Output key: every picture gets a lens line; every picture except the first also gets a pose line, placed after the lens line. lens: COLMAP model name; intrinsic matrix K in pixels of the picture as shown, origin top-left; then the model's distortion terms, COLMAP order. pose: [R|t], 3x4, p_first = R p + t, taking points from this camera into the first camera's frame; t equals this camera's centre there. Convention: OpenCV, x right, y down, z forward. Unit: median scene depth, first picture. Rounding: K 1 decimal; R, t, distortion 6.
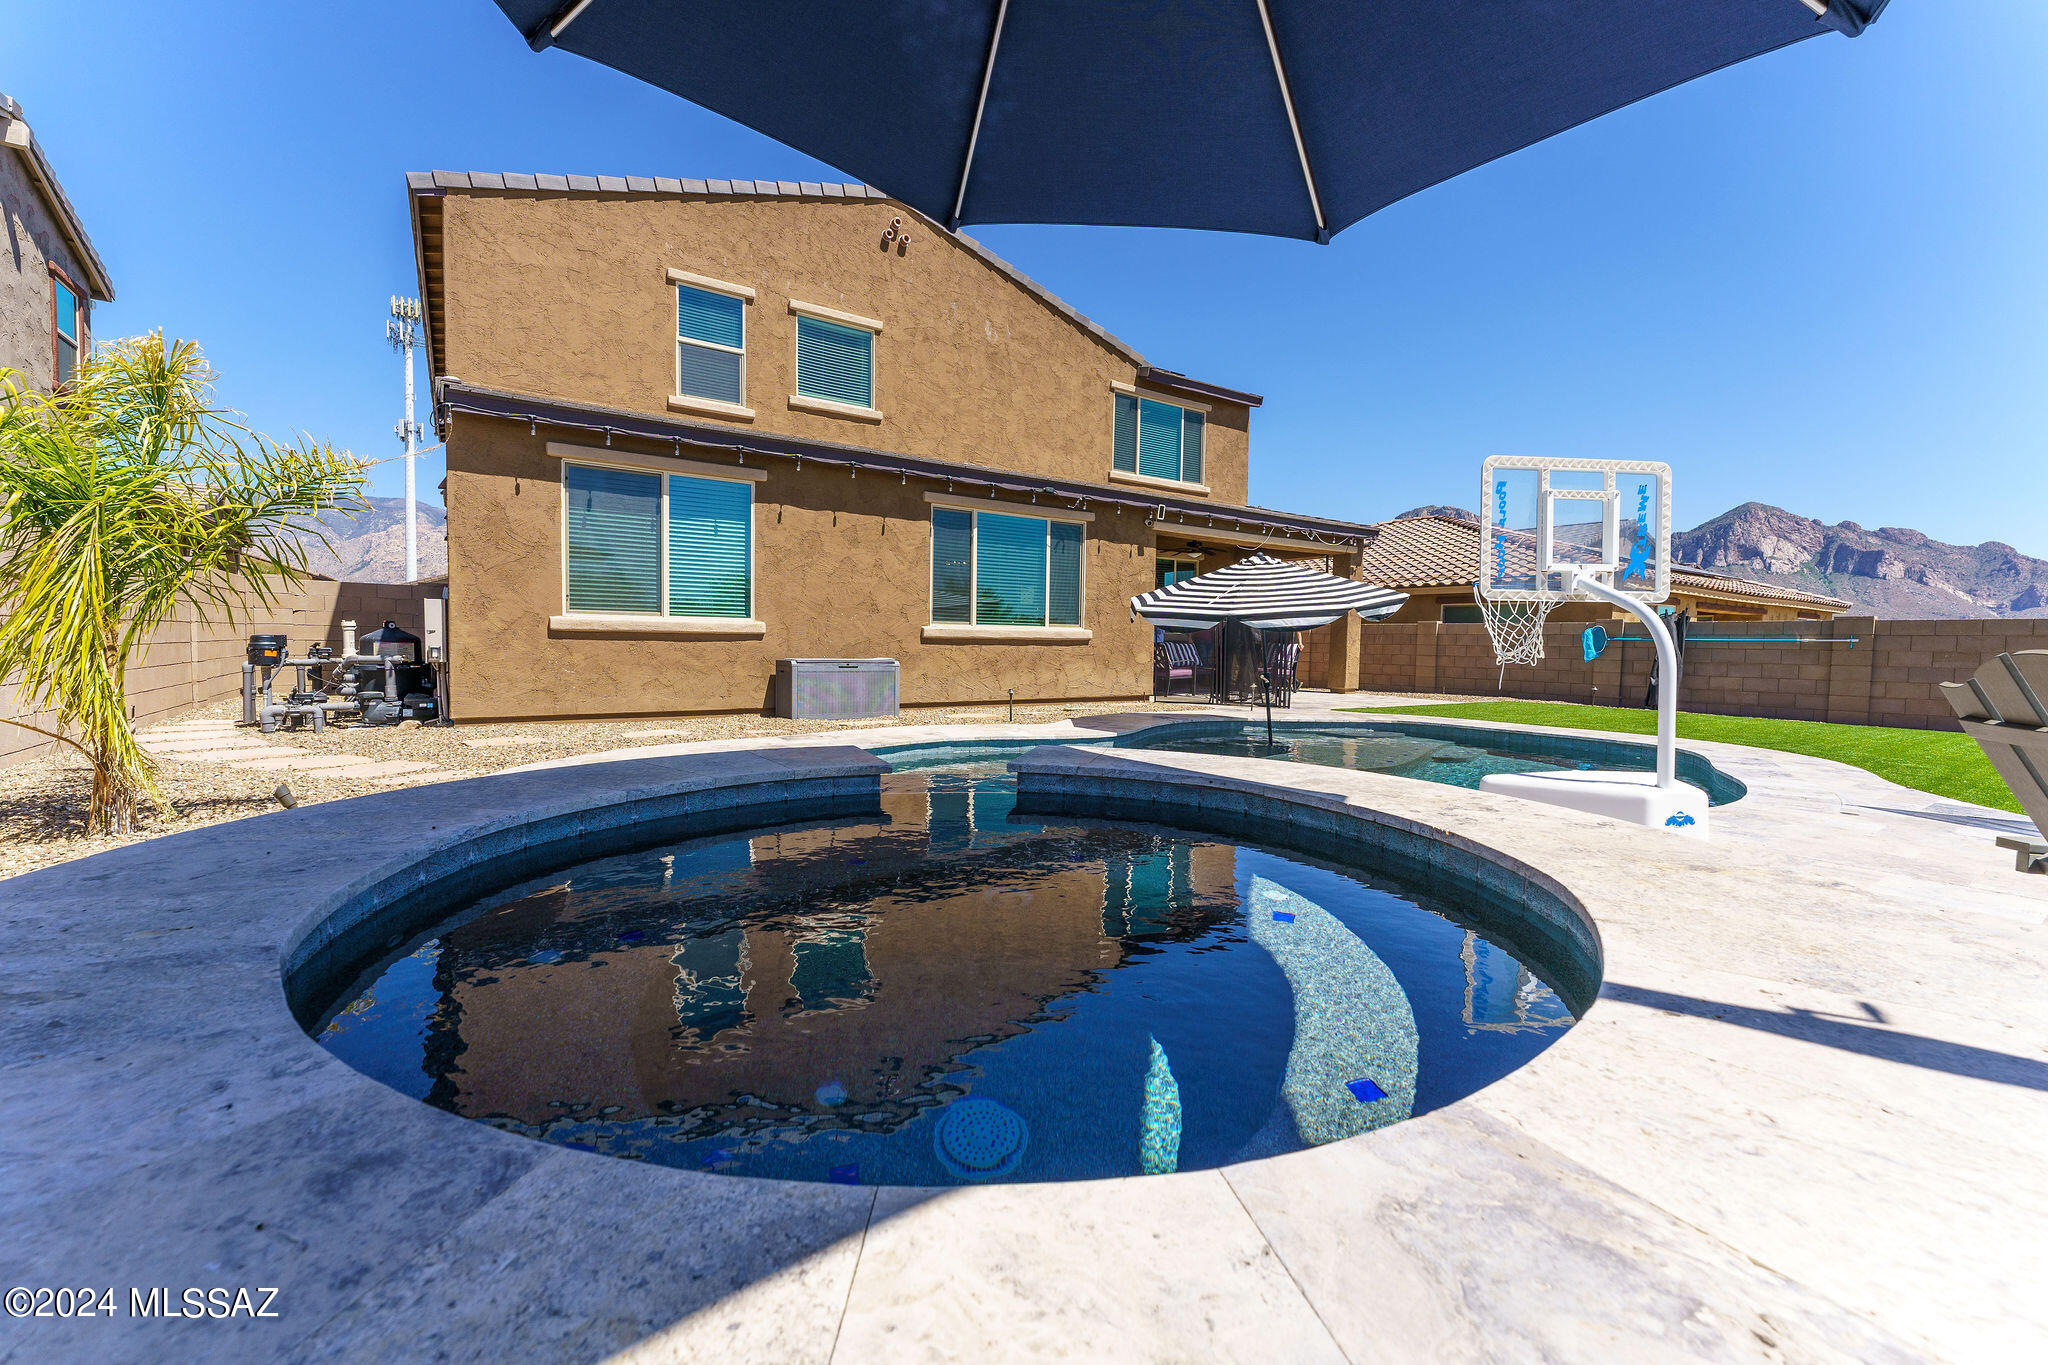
lens RADIAL K [[825.9, 0, 1019.1], [0, 825.9, 682.7], [0, 0, 1]] dist [0.002505, -0.000207]
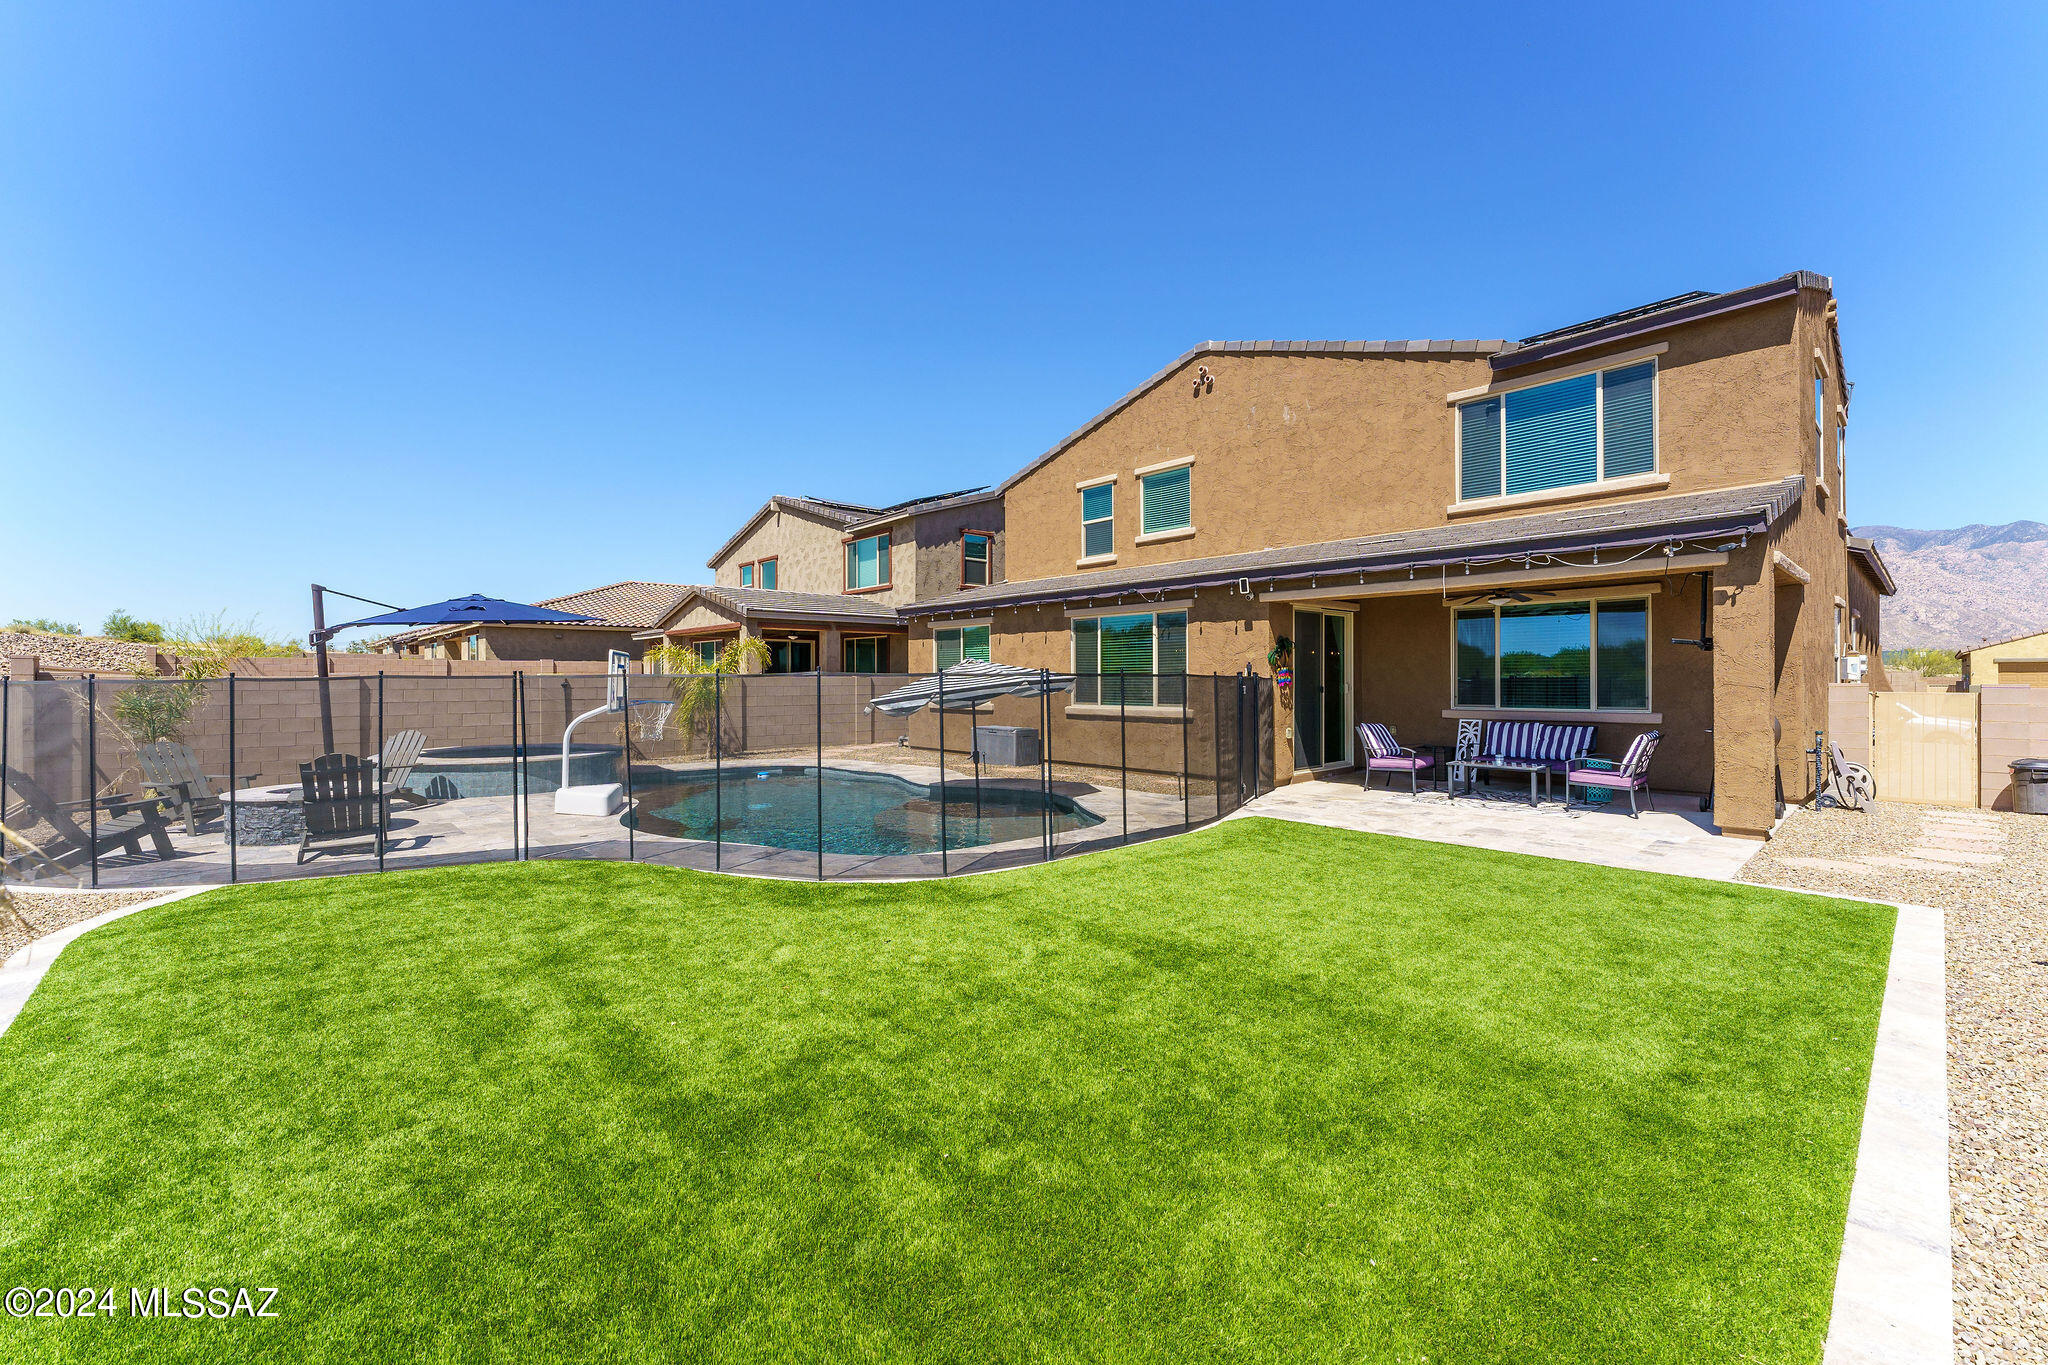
lens RADIAL K [[845.0, 0, 1041.8], [0, 845.0, 688.2], [0, 0, 1]] dist [-0.000752, -0.000039]
pose [[0.146514, -0.007433, -0.989181, 1.128152], [-0.046247, 0.998827, -0.014356, -0.066807], [0.988127, 0.047850, 0.145998, 0.659832]]
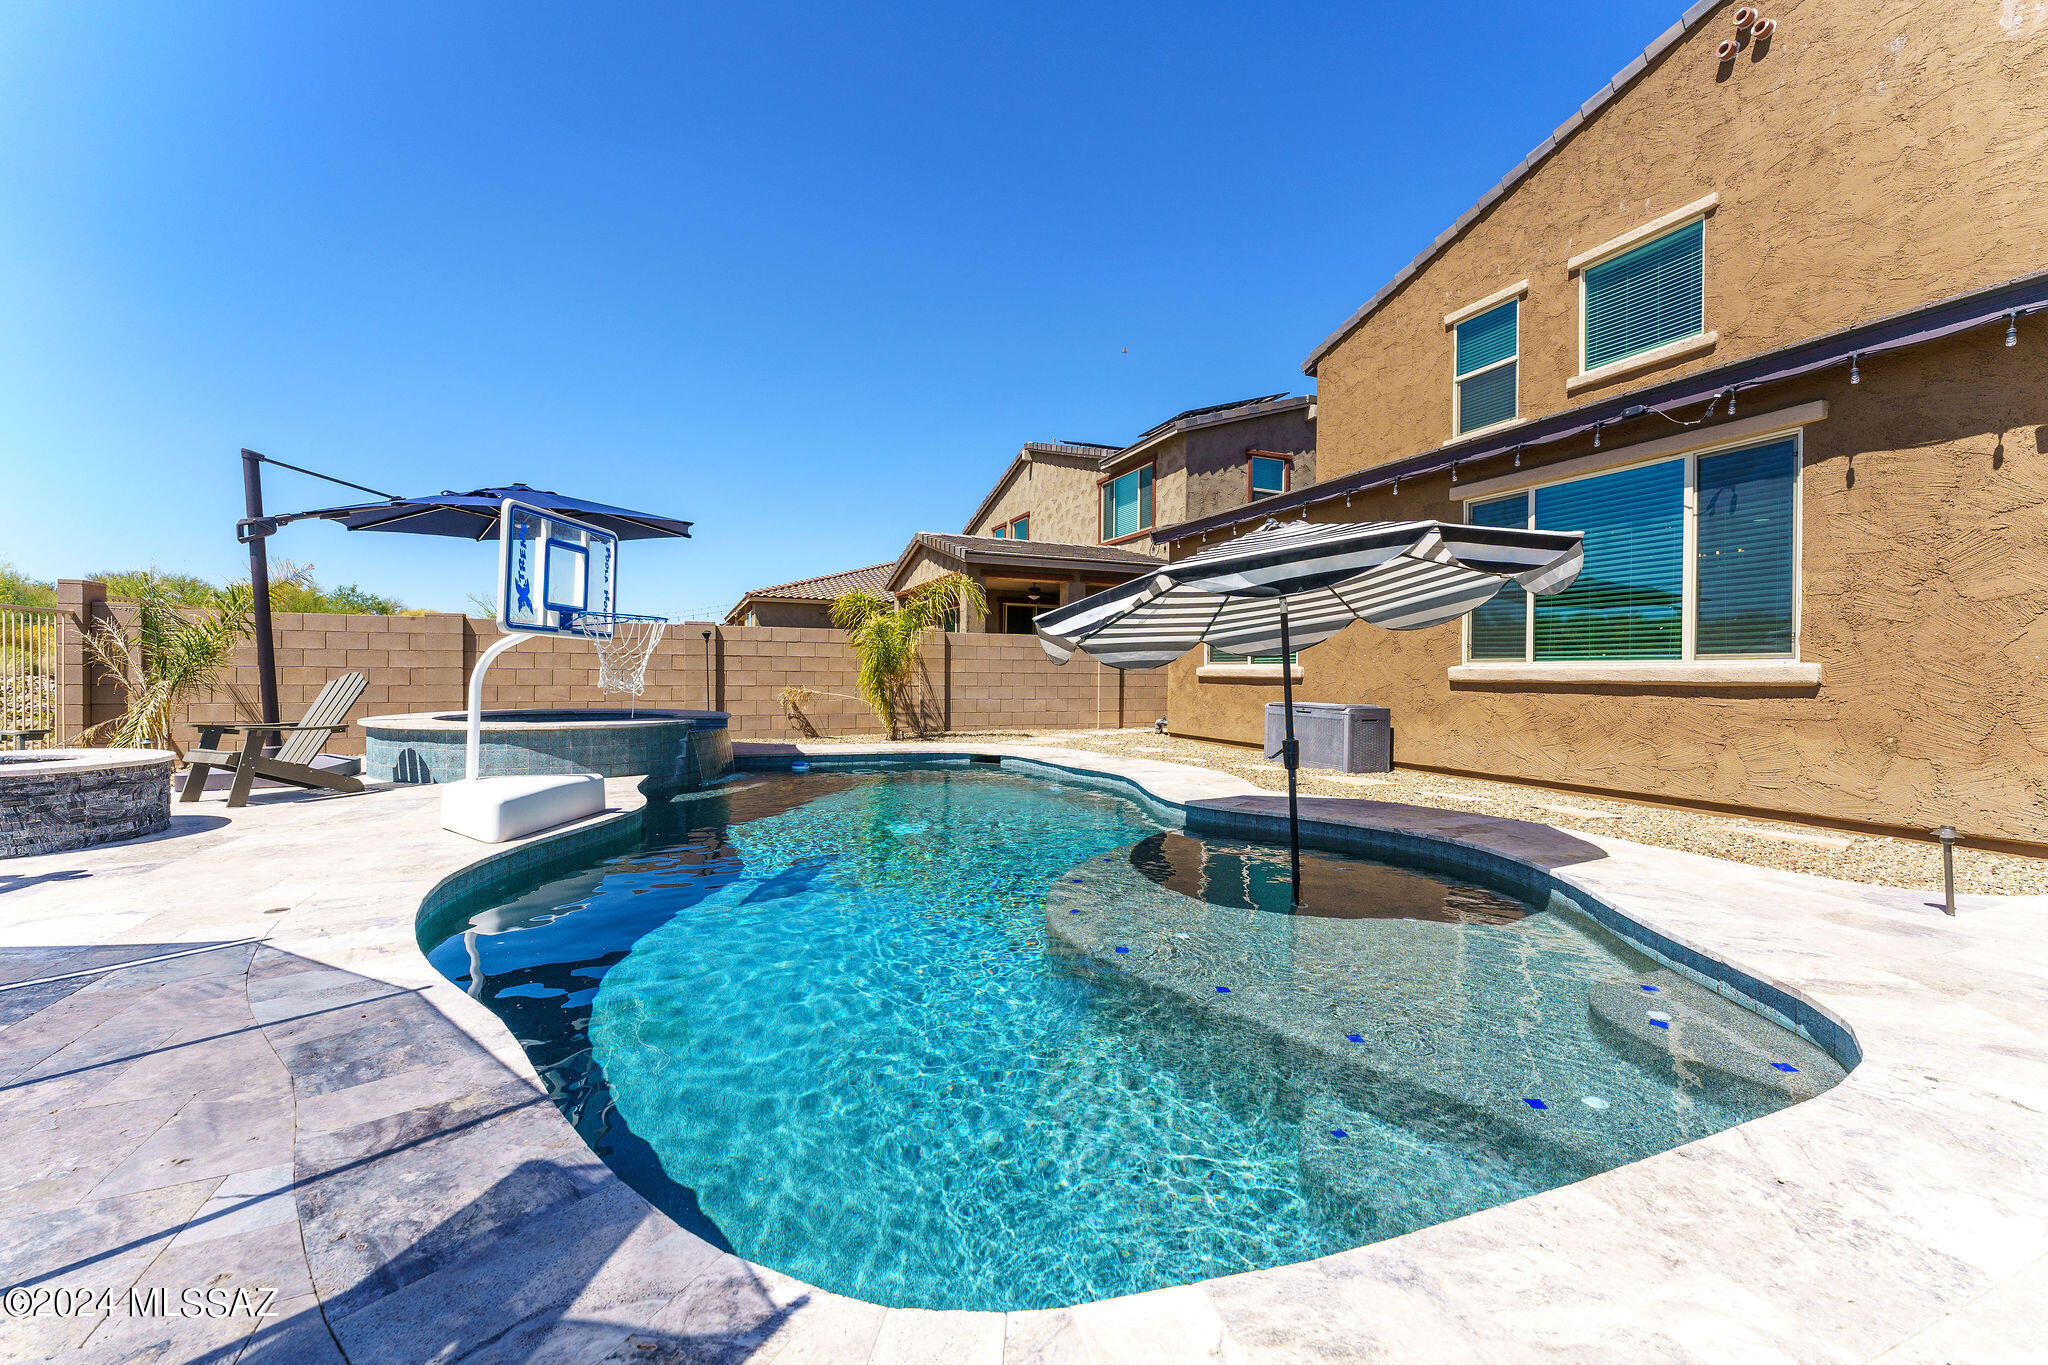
lens RADIAL K [[825.9, 0, 1019.1], [0, 825.9, 682.7], [0, 0, 1]] dist [0.002505, -0.000207]
pose [[-0.209071, -0.005837, -0.977883, 0.620414], [-0.060708, 0.998131, 0.007021, -0.030681], [0.976014, 0.060833, -0.209035, 0.681647]]
